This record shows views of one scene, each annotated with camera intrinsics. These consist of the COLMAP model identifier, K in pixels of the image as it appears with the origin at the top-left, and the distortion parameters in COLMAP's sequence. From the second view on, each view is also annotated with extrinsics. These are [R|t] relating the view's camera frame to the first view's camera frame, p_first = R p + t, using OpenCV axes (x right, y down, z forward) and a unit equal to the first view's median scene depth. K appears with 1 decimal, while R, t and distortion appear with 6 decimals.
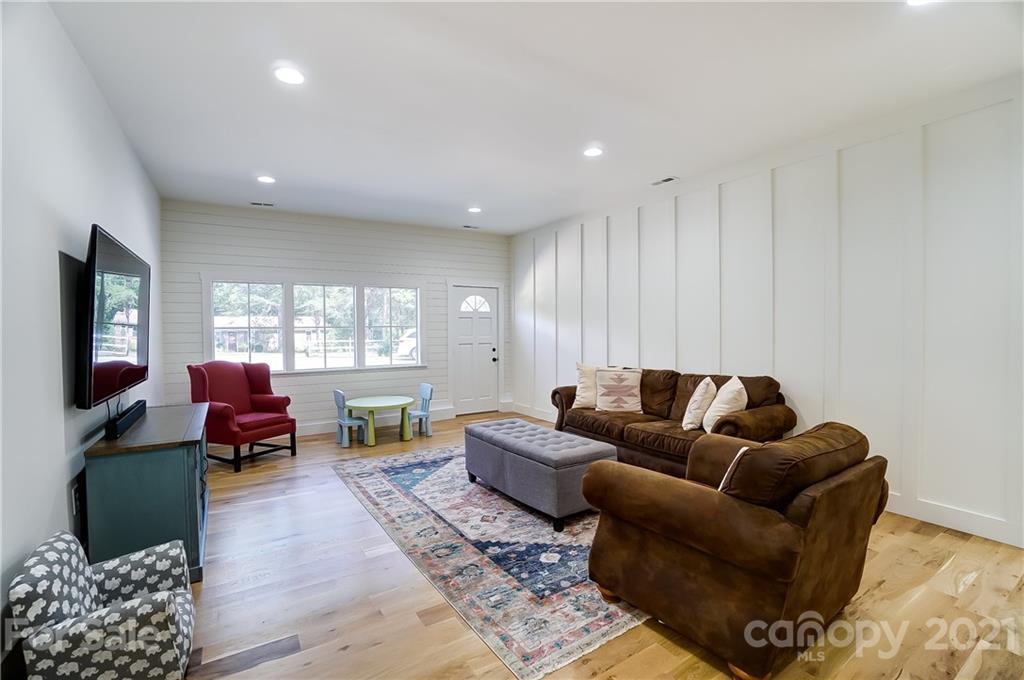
lens RADIAL K [[452.0, 0, 508.1], [0, 452.0, 336.7], [0, 0, 1]] dist [-0.065817, 0.021433]
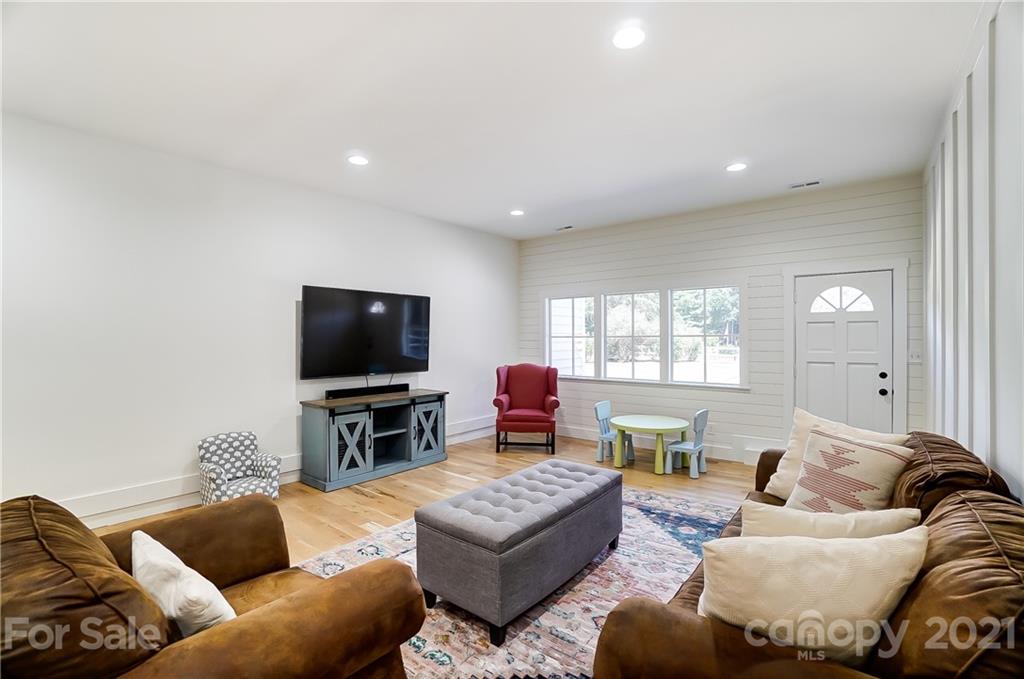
lens RADIAL K [[452.0, 0, 508.1], [0, 452.0, 336.2], [0, 0, 1]] dist [-0.065817, 0.021433]
pose [[0.306290, 0.003559, -0.951931, 0.418323], [-0.019051, 0.999816, -0.002392, -0.013371], [0.951747, 0.018868, 0.306302, 0.426100]]
